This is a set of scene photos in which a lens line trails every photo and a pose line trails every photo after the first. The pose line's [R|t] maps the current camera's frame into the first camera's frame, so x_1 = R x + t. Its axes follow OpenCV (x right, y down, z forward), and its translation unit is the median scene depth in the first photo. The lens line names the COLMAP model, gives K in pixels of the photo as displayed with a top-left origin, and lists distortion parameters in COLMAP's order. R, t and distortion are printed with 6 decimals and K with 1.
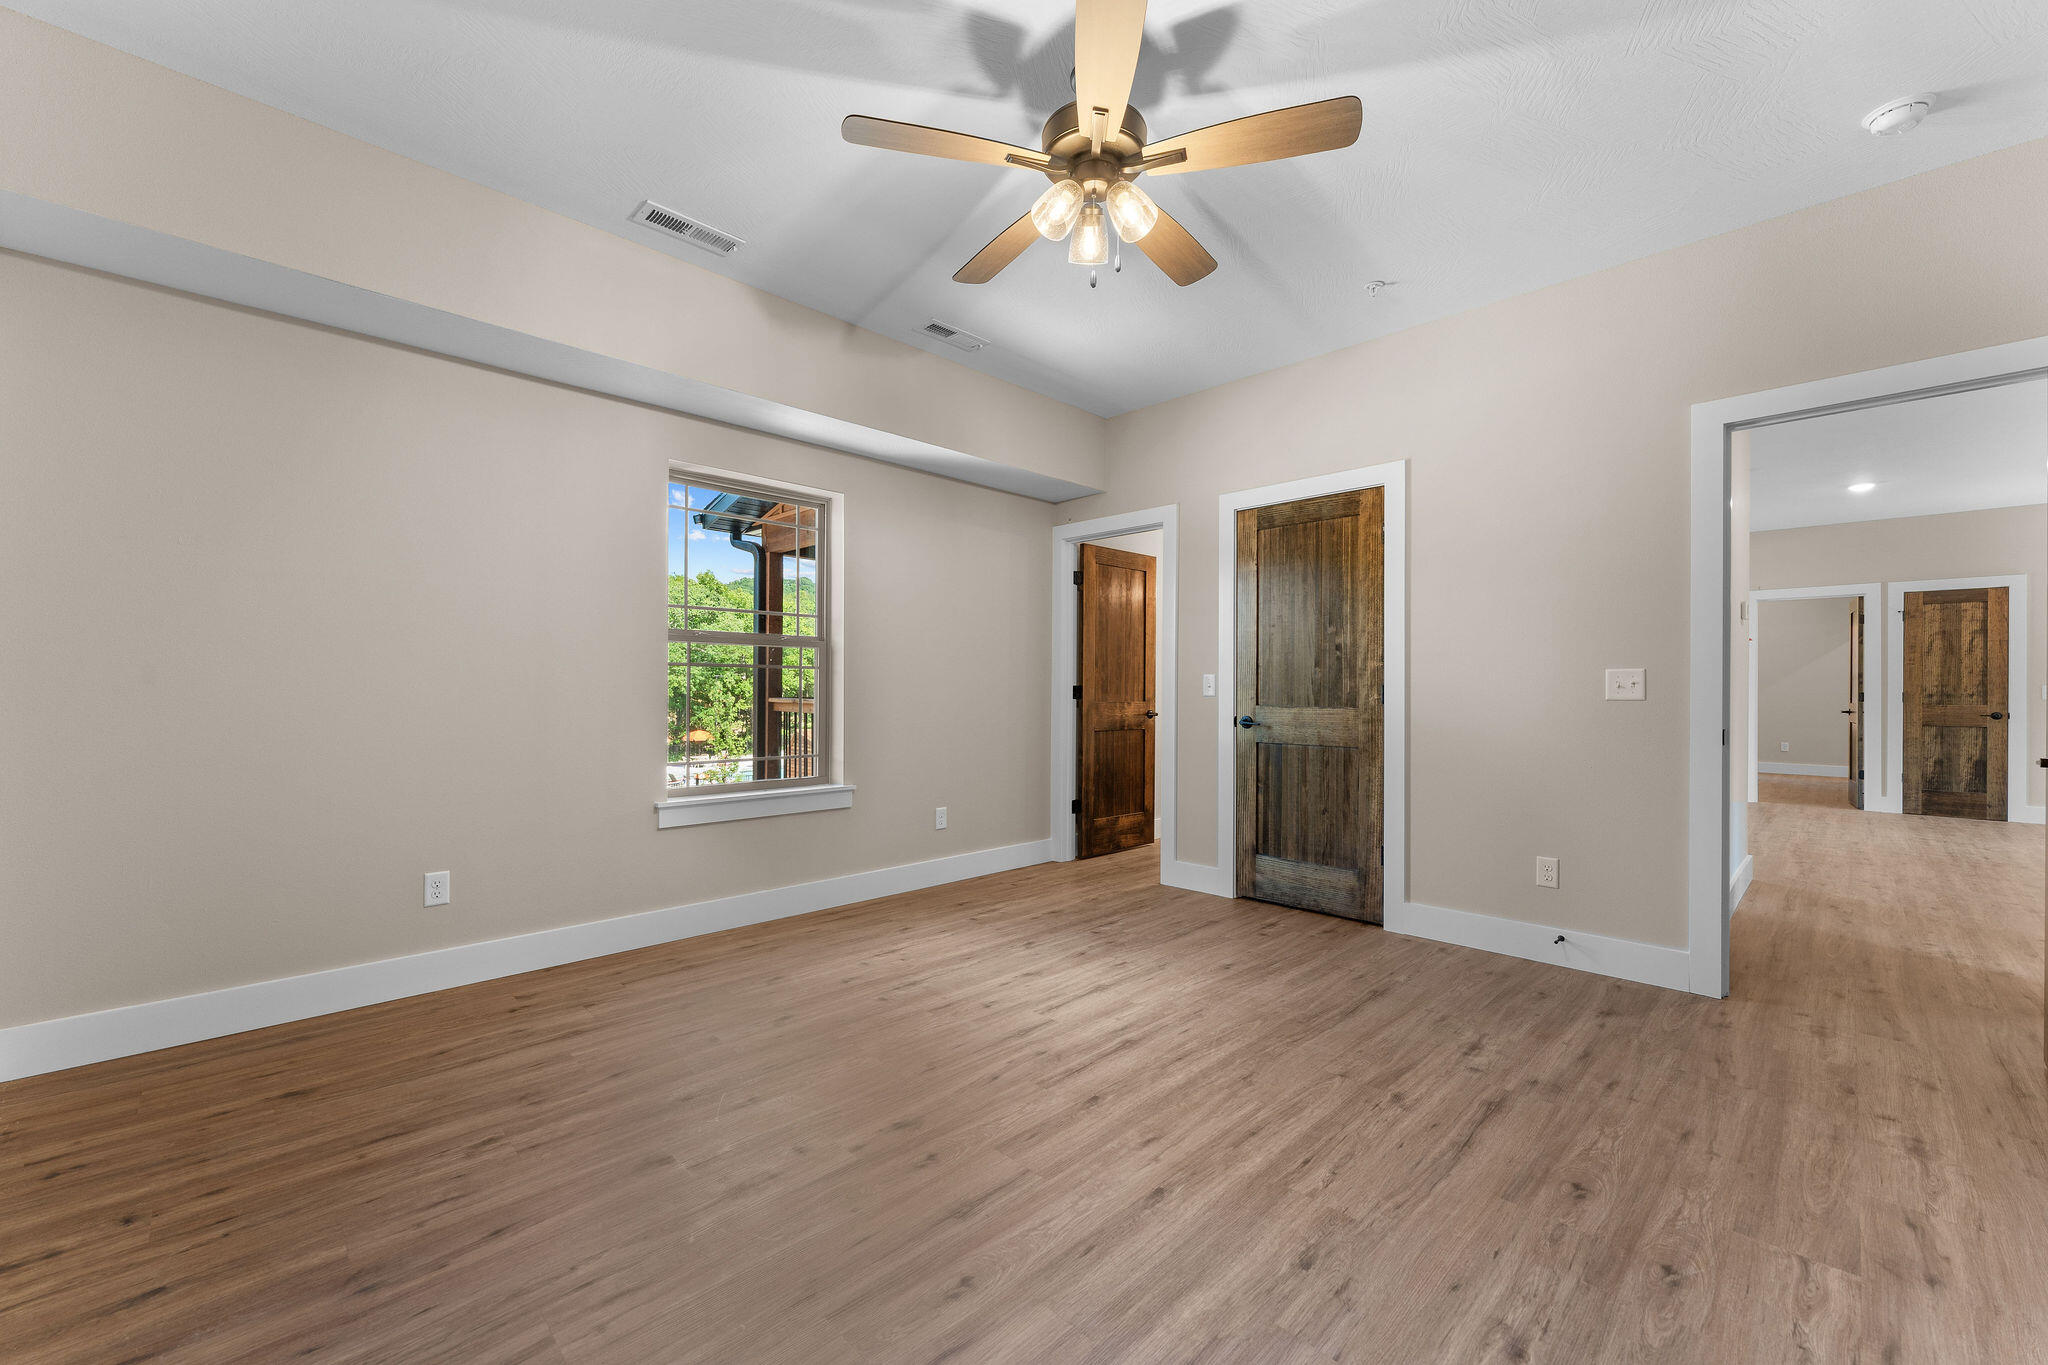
lens RADIAL K [[813.3, 0, 1018.2], [0, 813.3, 687.4], [0, 0, 1]] dist [-0.000803, 0.000200]
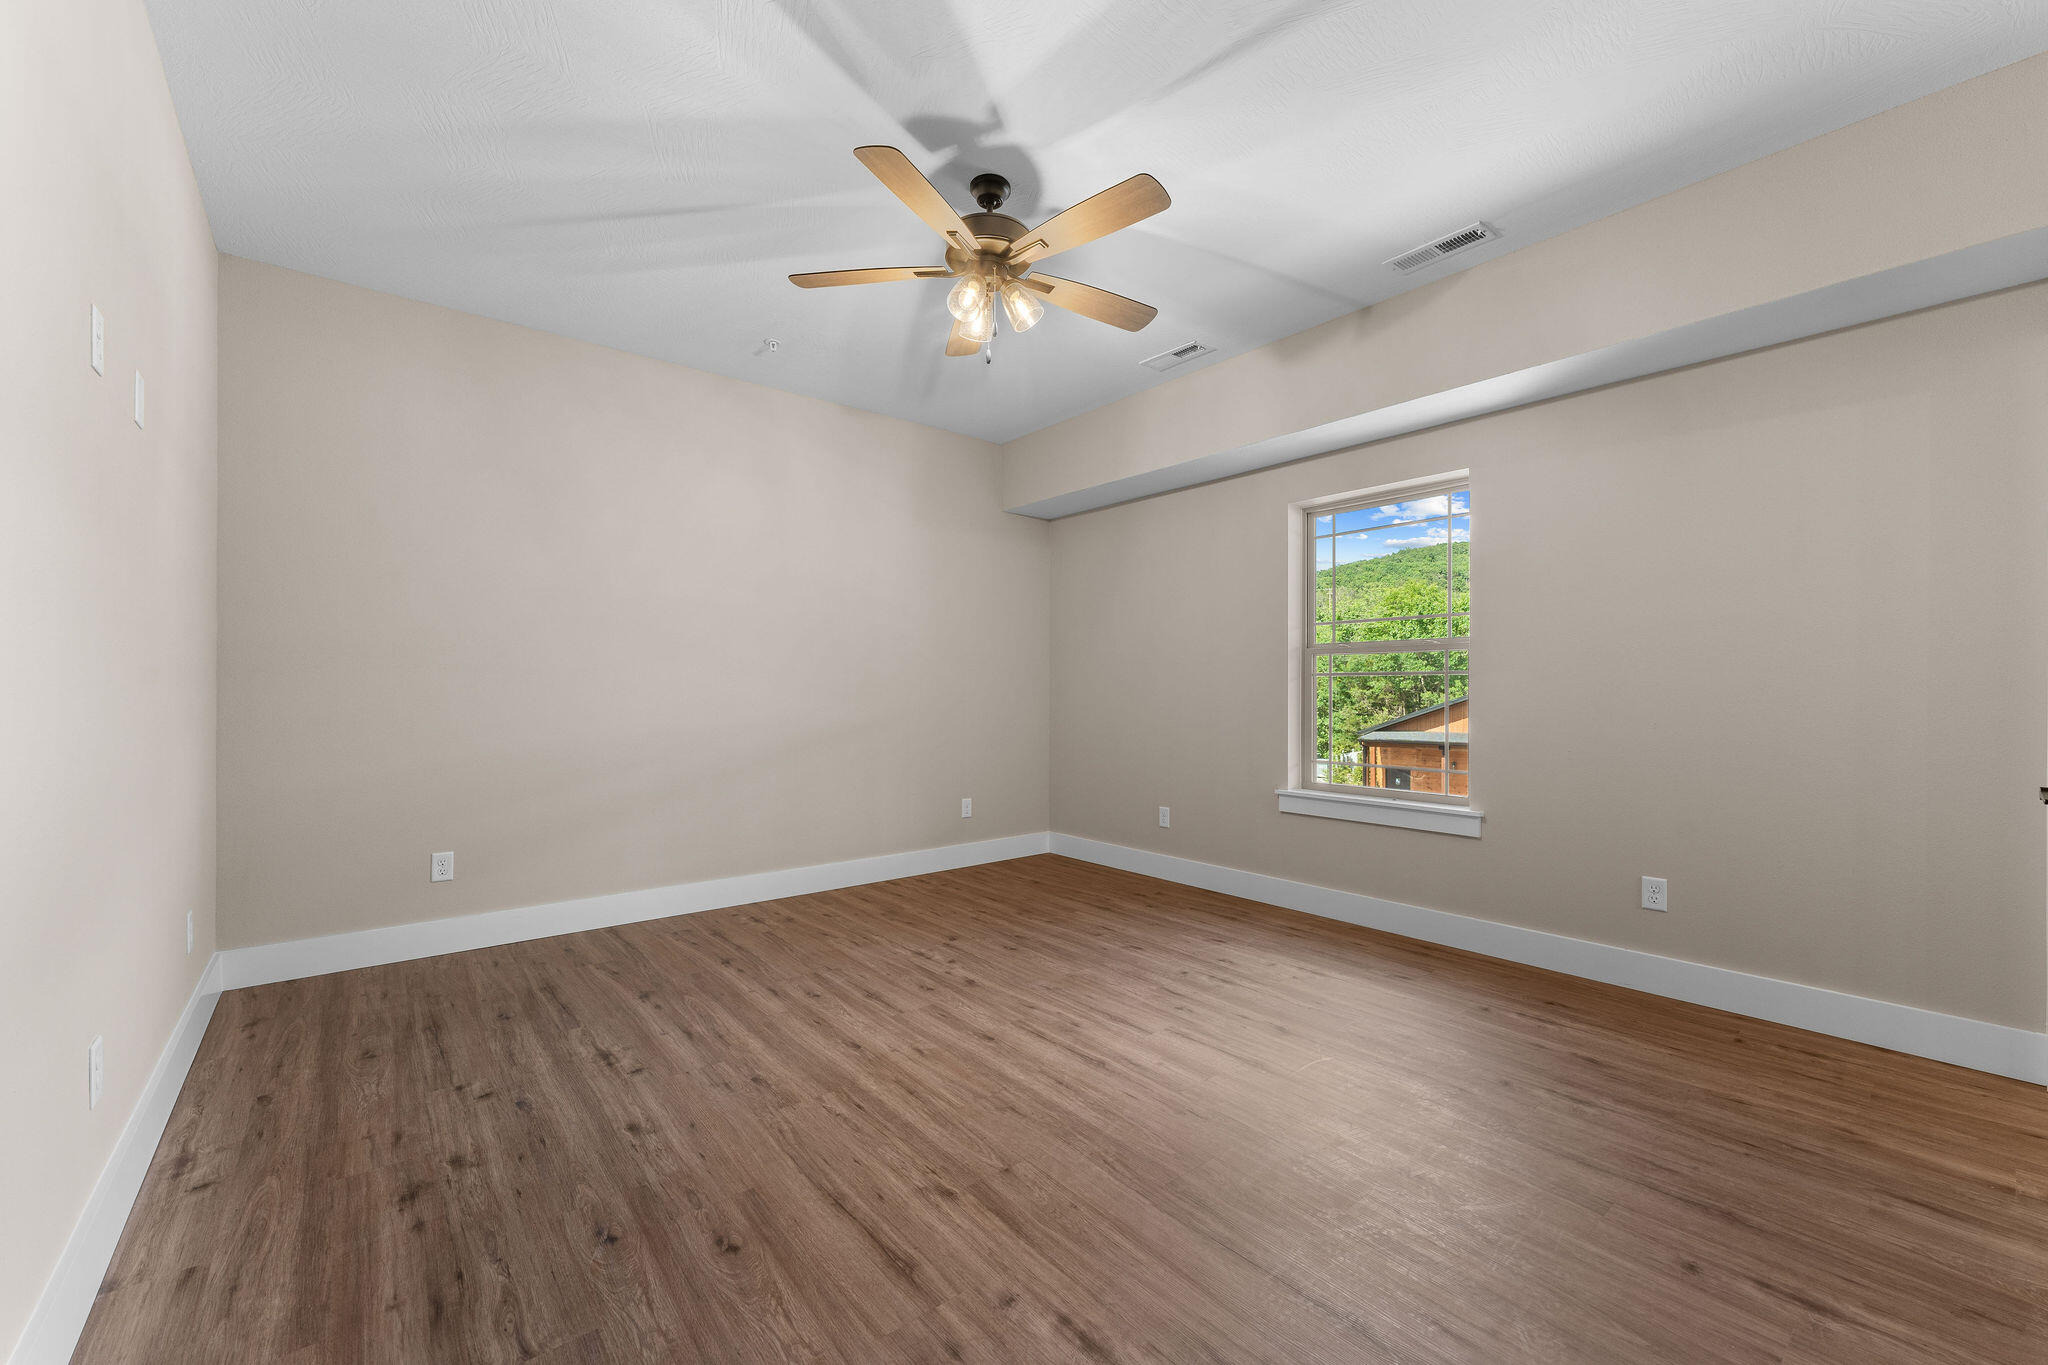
lens RADIAL K [[813.3, 0, 1018.2], [0, 813.3, 687.4], [0, 0, 1]] dist [-0.000803, 0.000200]
pose [[-0.088774, -0.010174, -0.996000, 1.283107], [-0.001910, 0.999948, -0.010044, 0.001977], [0.996050, 0.001011, -0.088789, 1.144943]]
